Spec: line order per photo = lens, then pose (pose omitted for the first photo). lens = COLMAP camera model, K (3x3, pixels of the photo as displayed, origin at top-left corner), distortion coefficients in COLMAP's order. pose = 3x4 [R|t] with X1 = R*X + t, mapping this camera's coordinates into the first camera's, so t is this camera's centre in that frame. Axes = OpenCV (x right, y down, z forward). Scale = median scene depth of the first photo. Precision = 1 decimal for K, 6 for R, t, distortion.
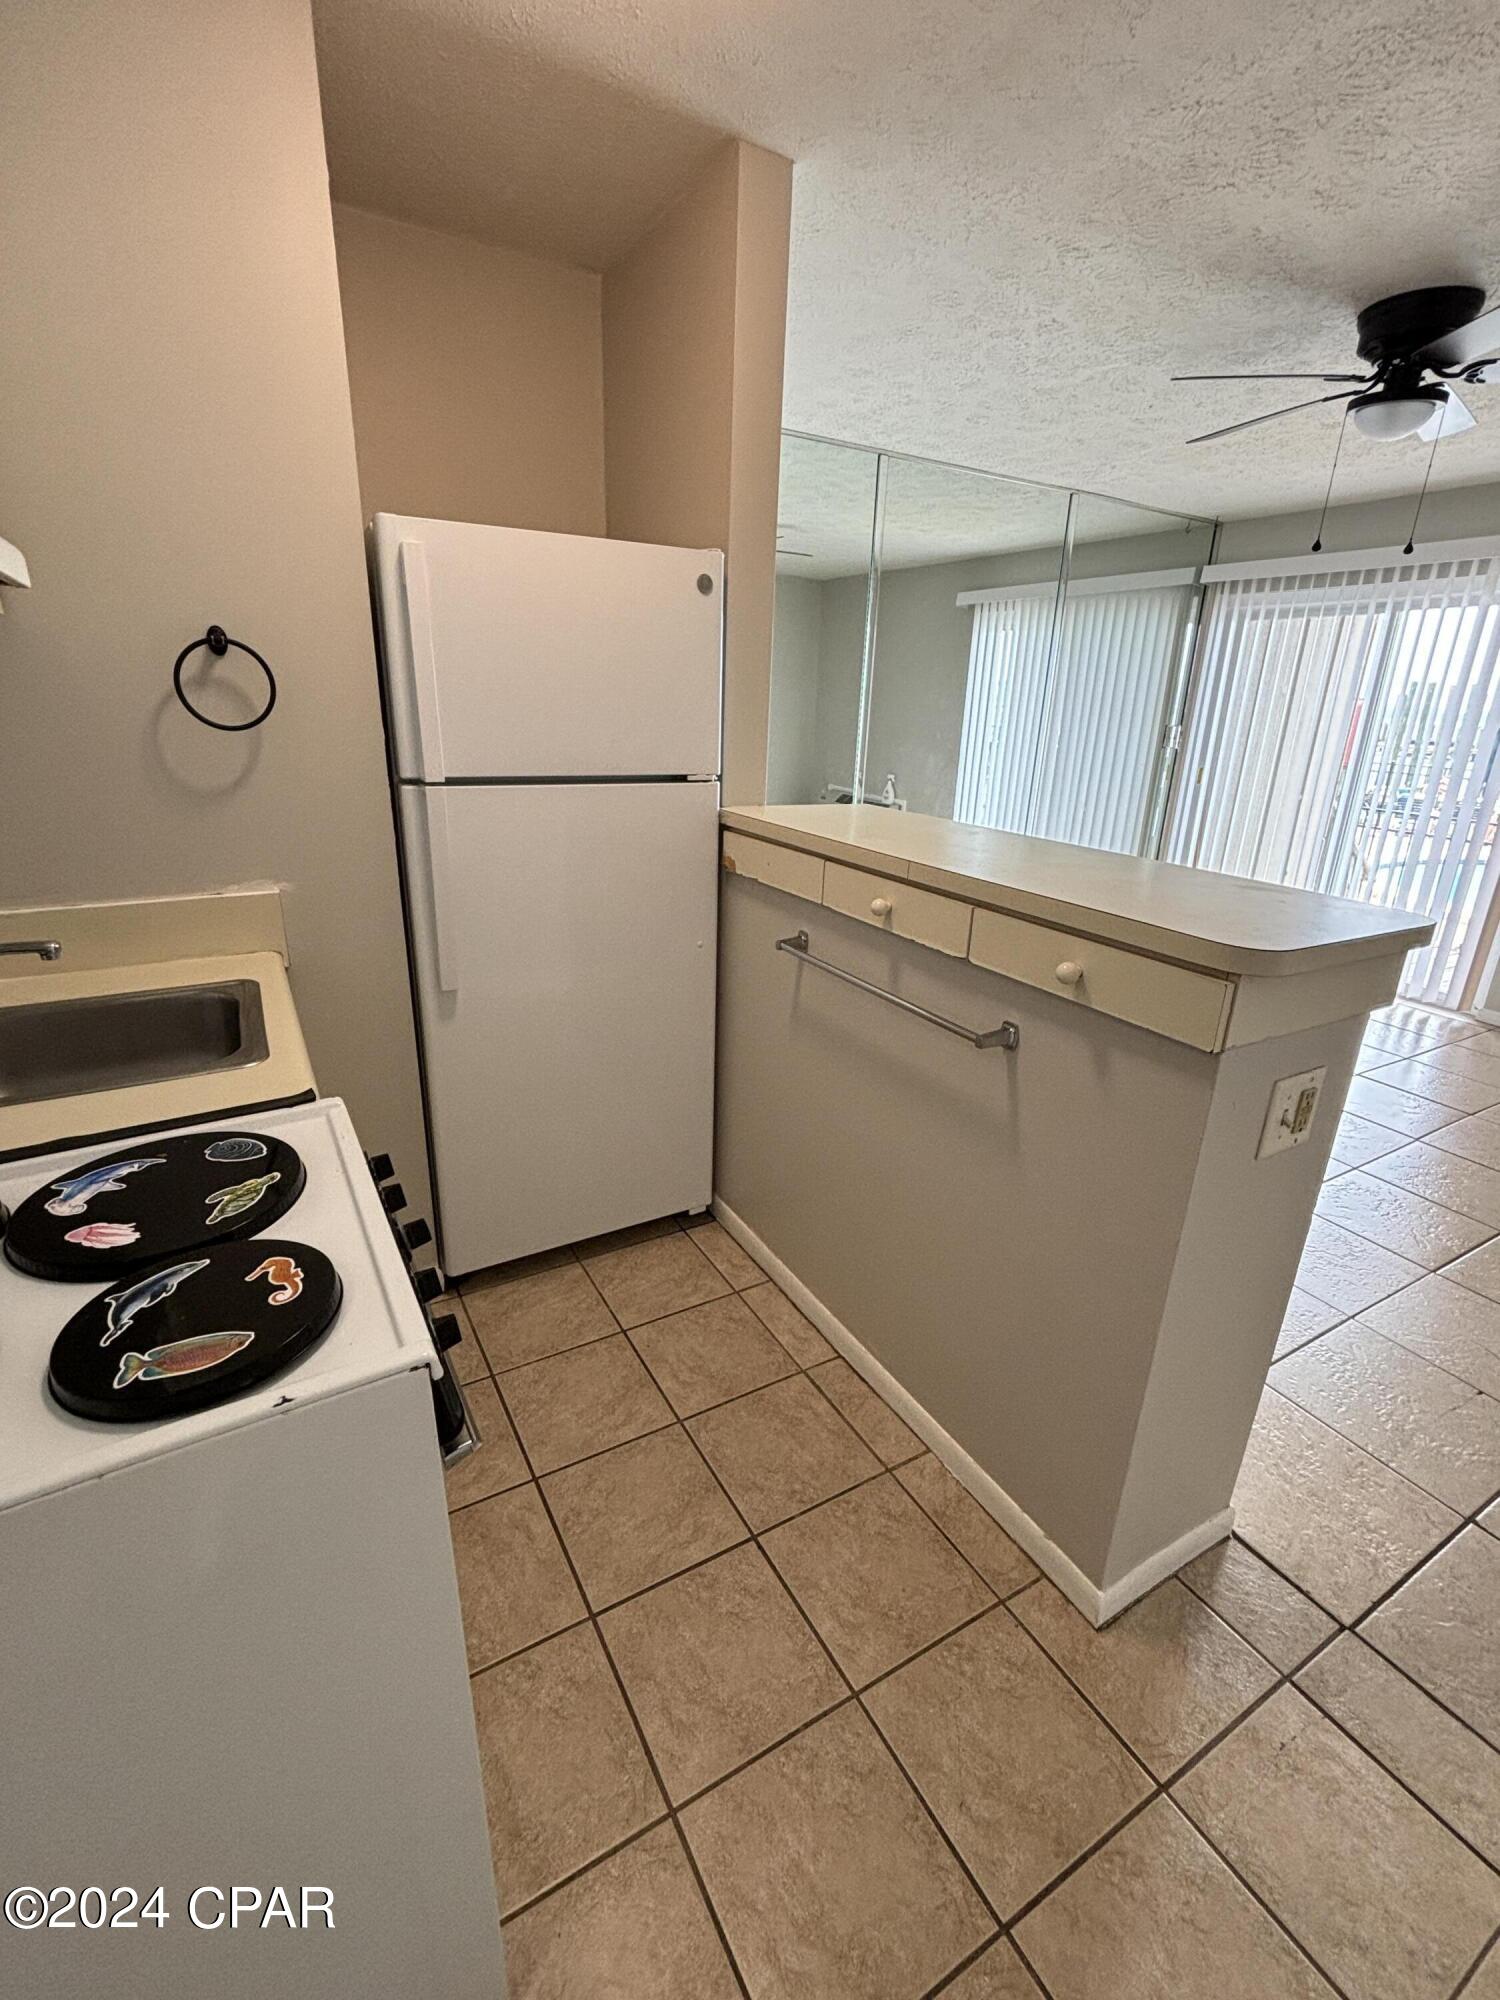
lens RADIAL K [[884.4, 0, 760.9], [0, 884.4, 993.3], [0, 0, 1]] dist [0.002952, -0.000525]
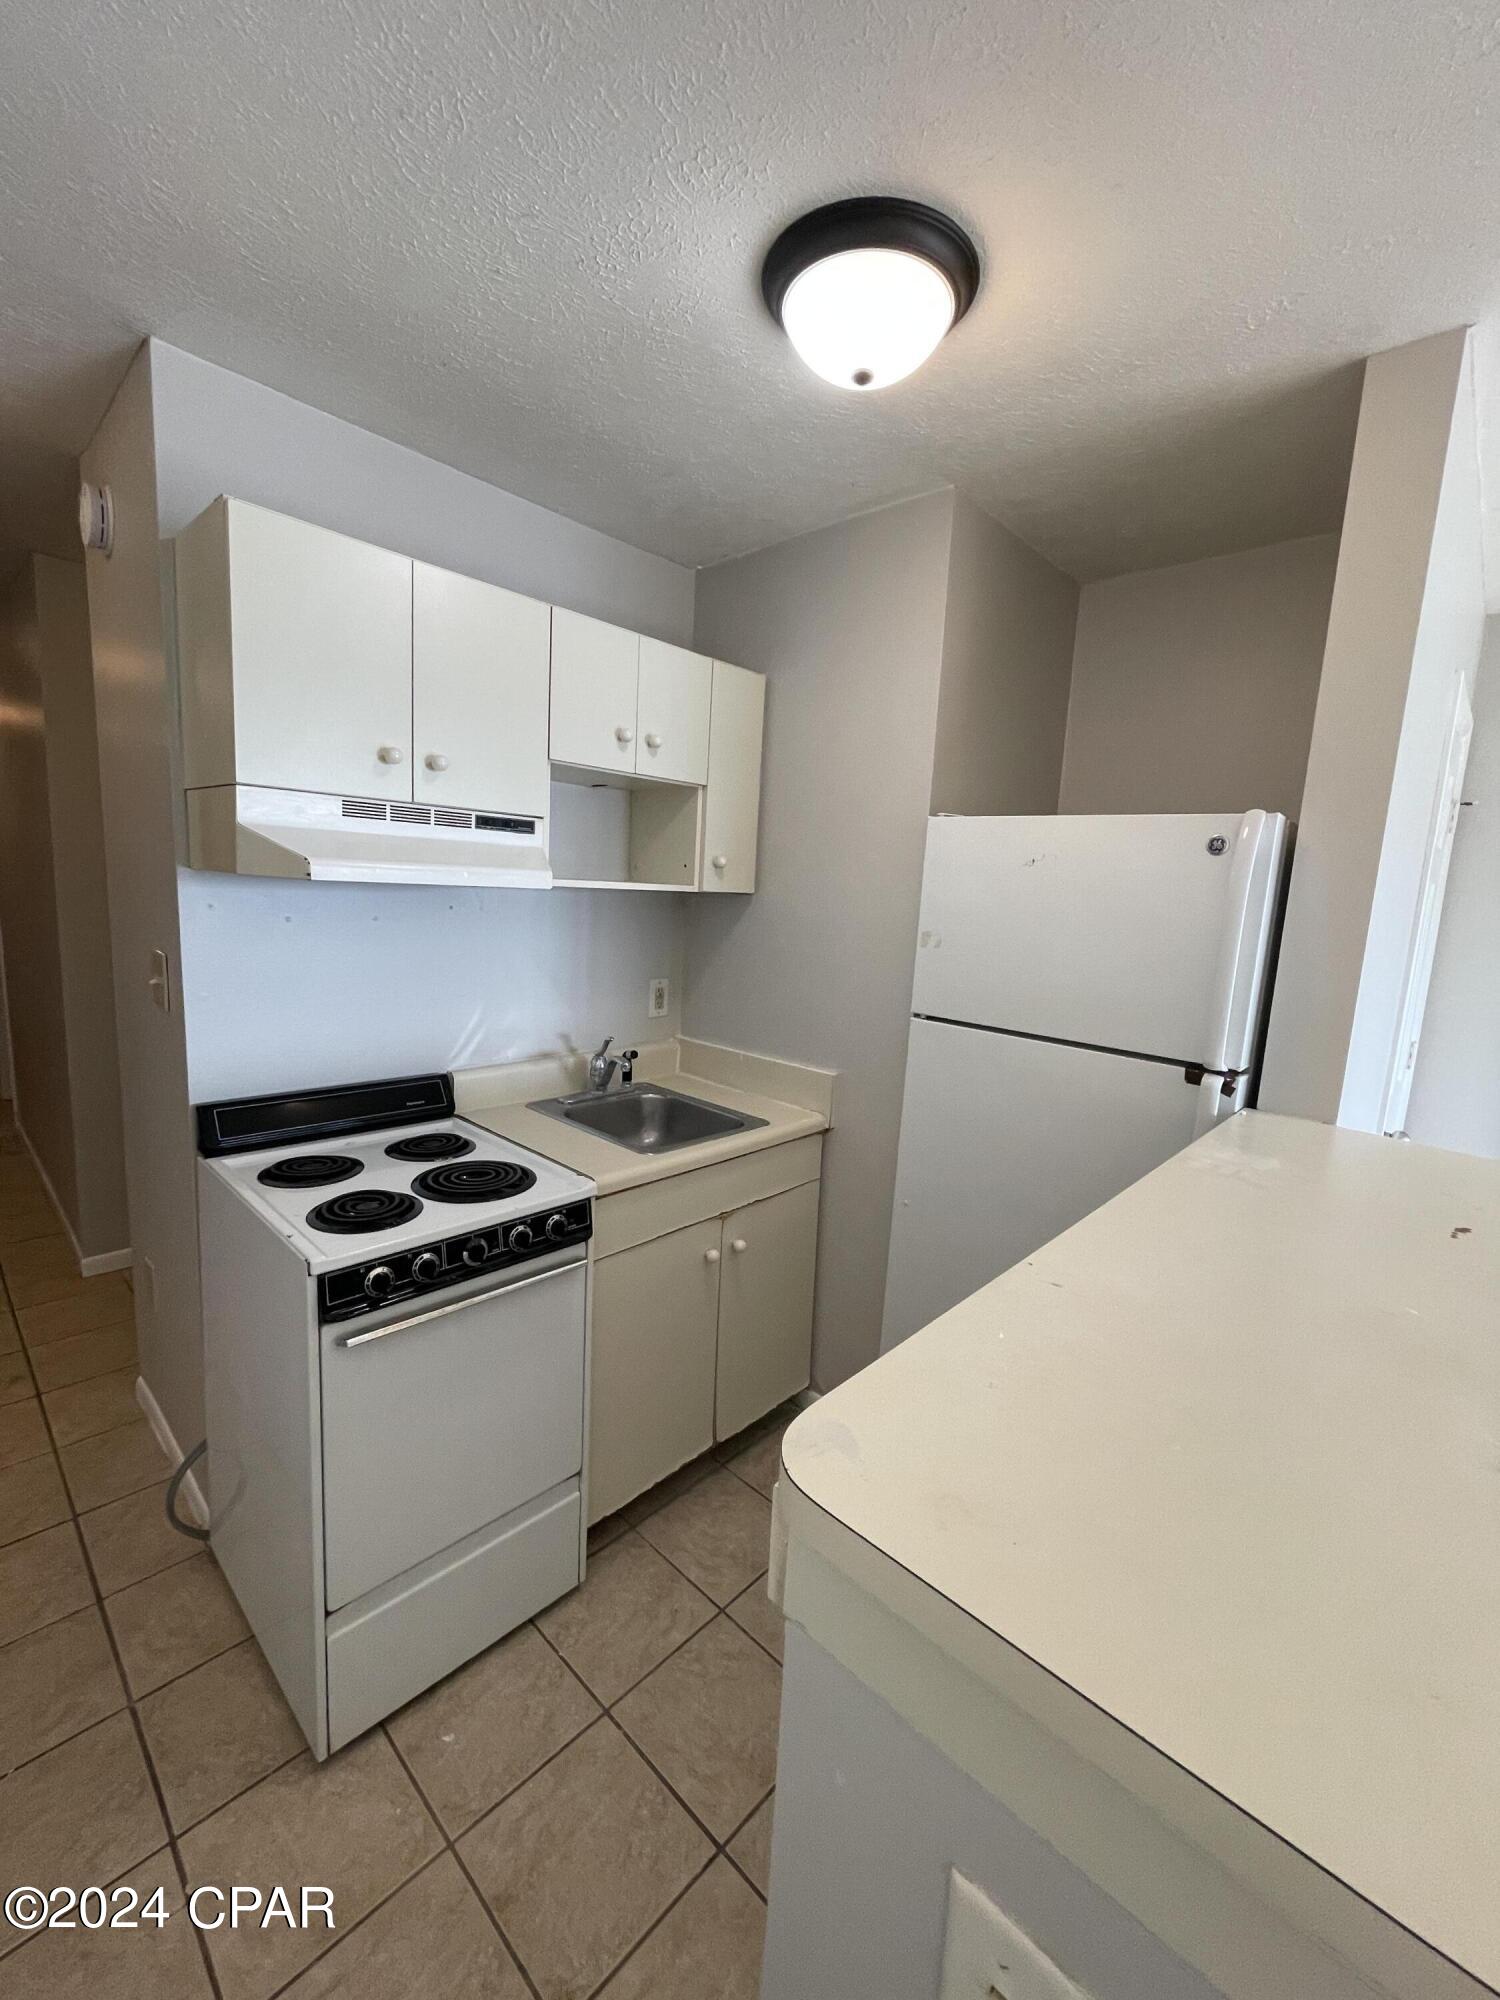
lens RADIAL K [[809.4, 0, 753.1], [0, 809.4, 1008.3], [0, 0, 1]] dist [-0.002611, -0.000278]
pose [[0.290684, 0.124337, -0.948706, 0.735240], [-0.351482, 0.936075, 0.014987, -0.225526], [0.889923, 0.329096, 0.315804, 0.538435]]
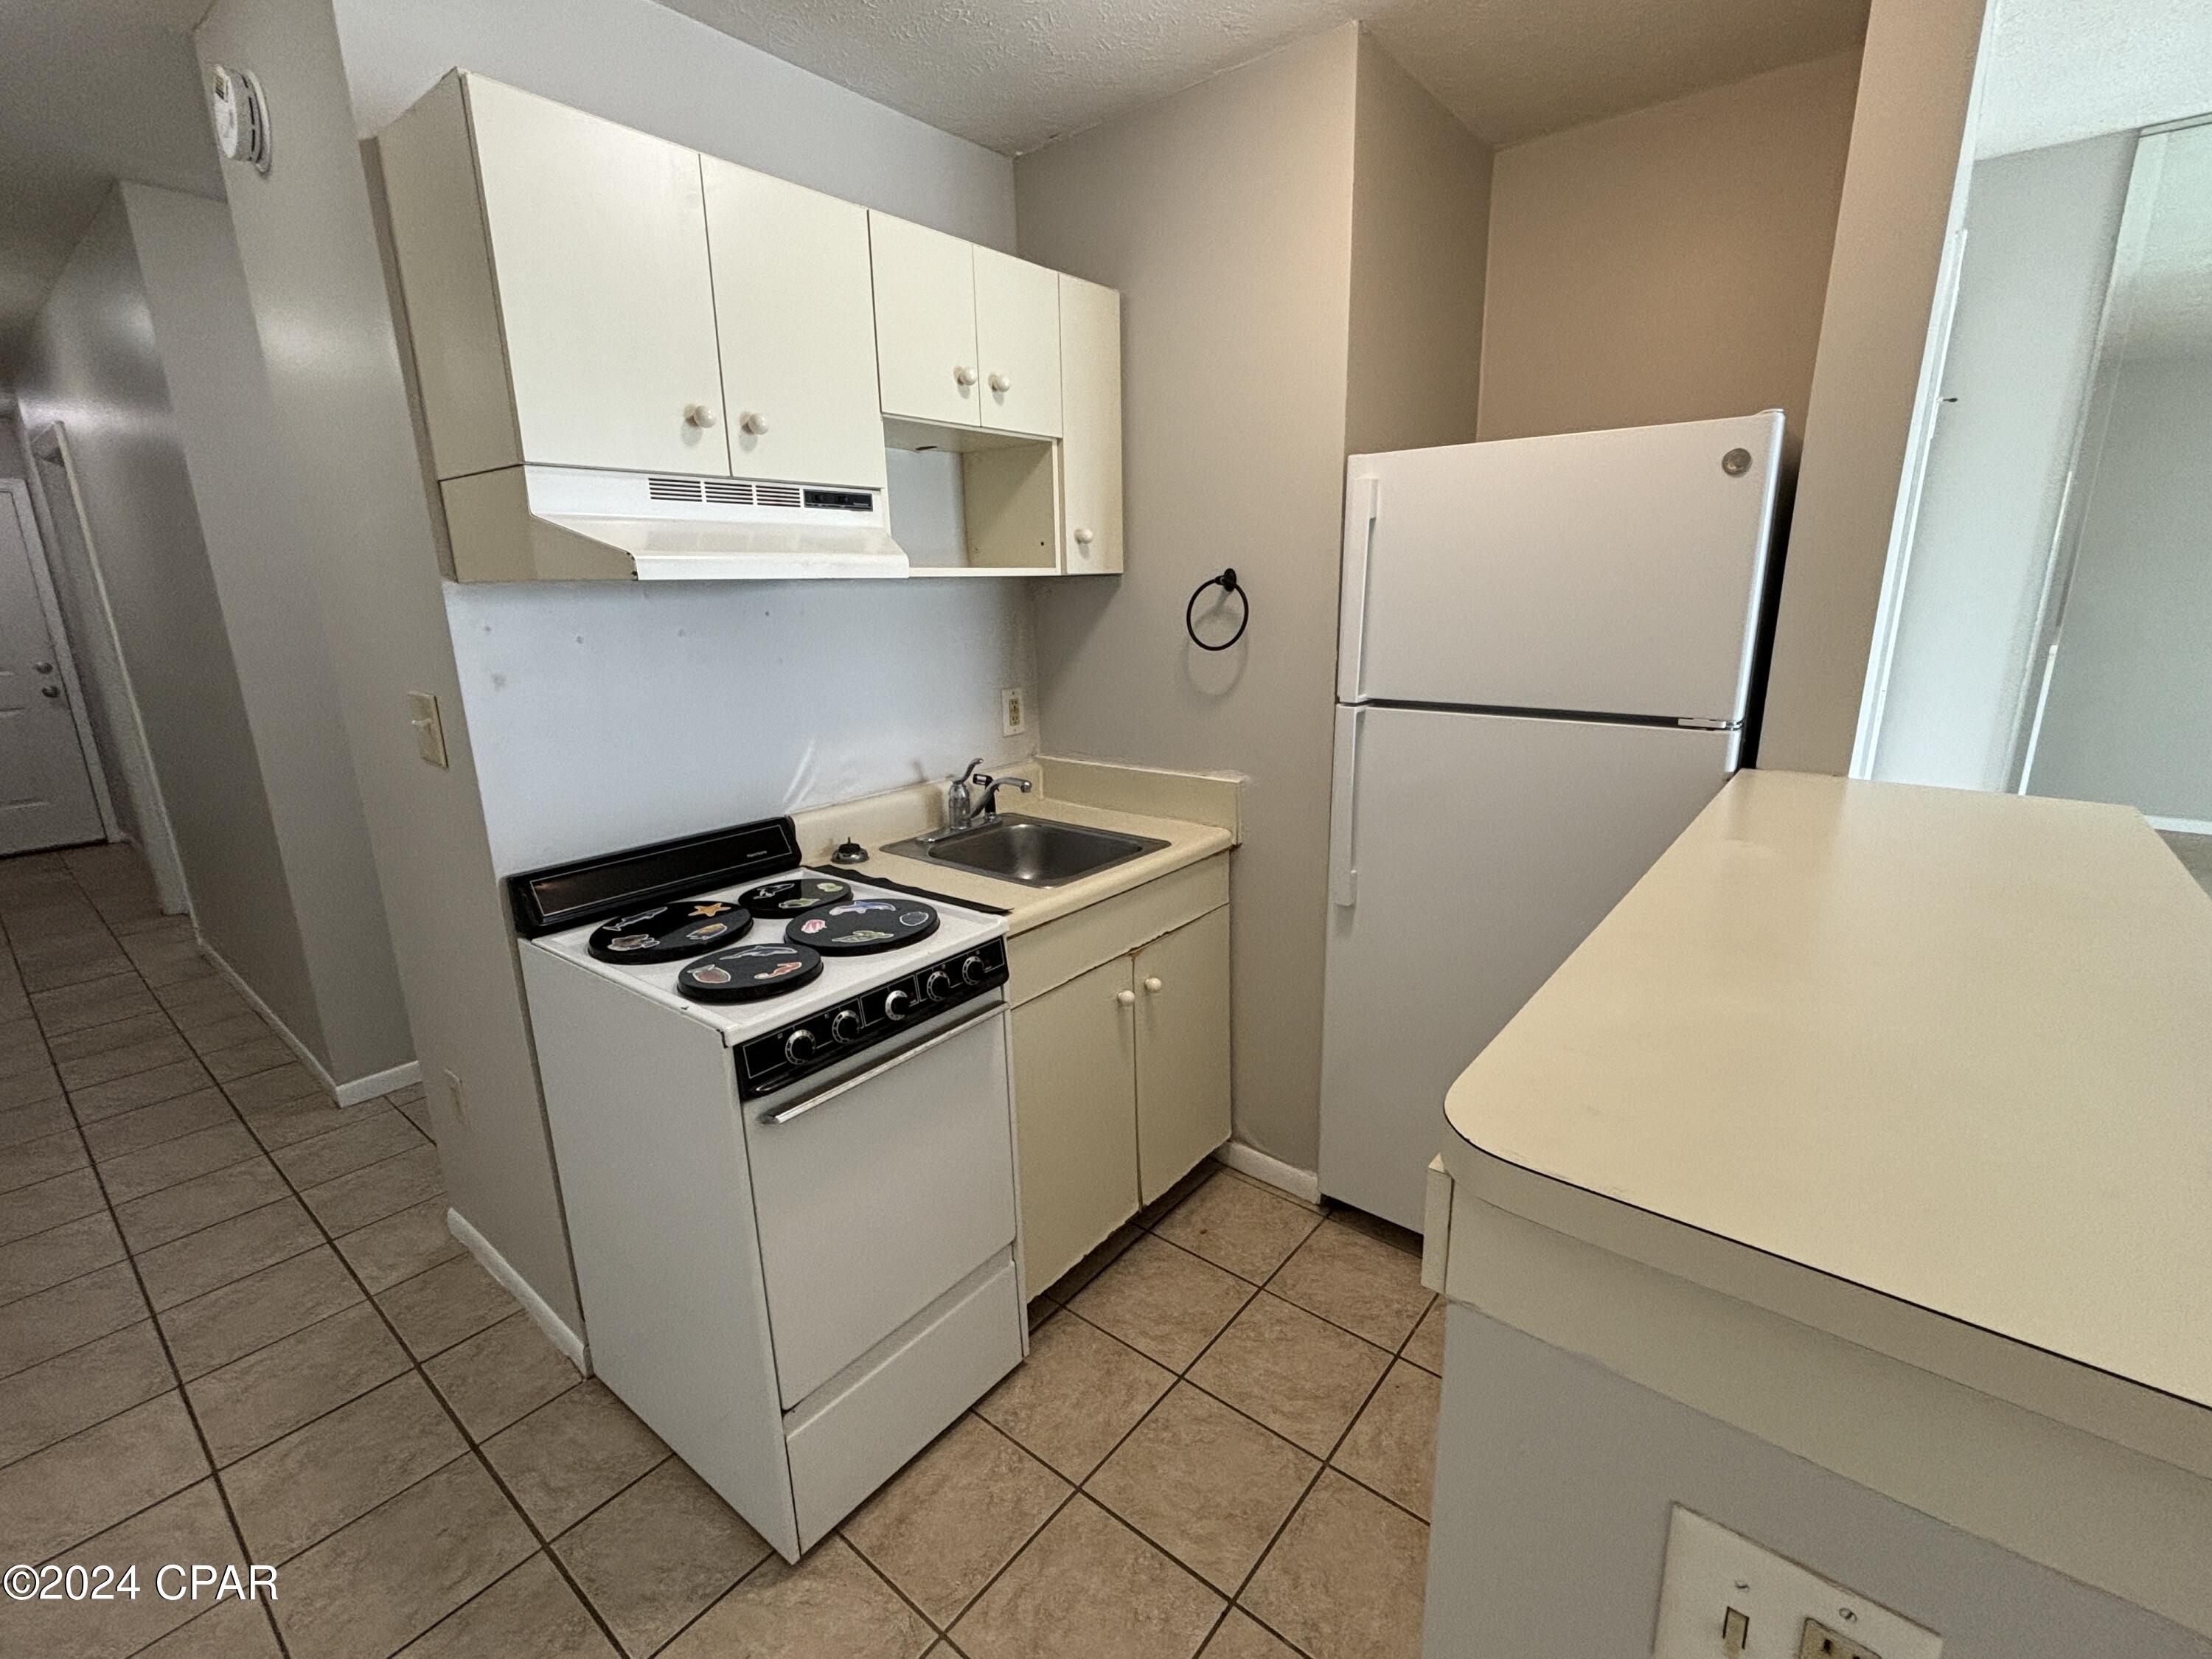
lens RADIAL K [[978.2, 0, 1107.2], [0, 978.2, 834.9], [0, 0, 1]] dist [0.002952, -0.000525]
pose [[0.353148, 0.194331, -0.915162, 0.719768], [-0.273943, 0.956795, 0.097461, -0.149988], [0.894562, 0.216284, 0.391126, 0.412415]]
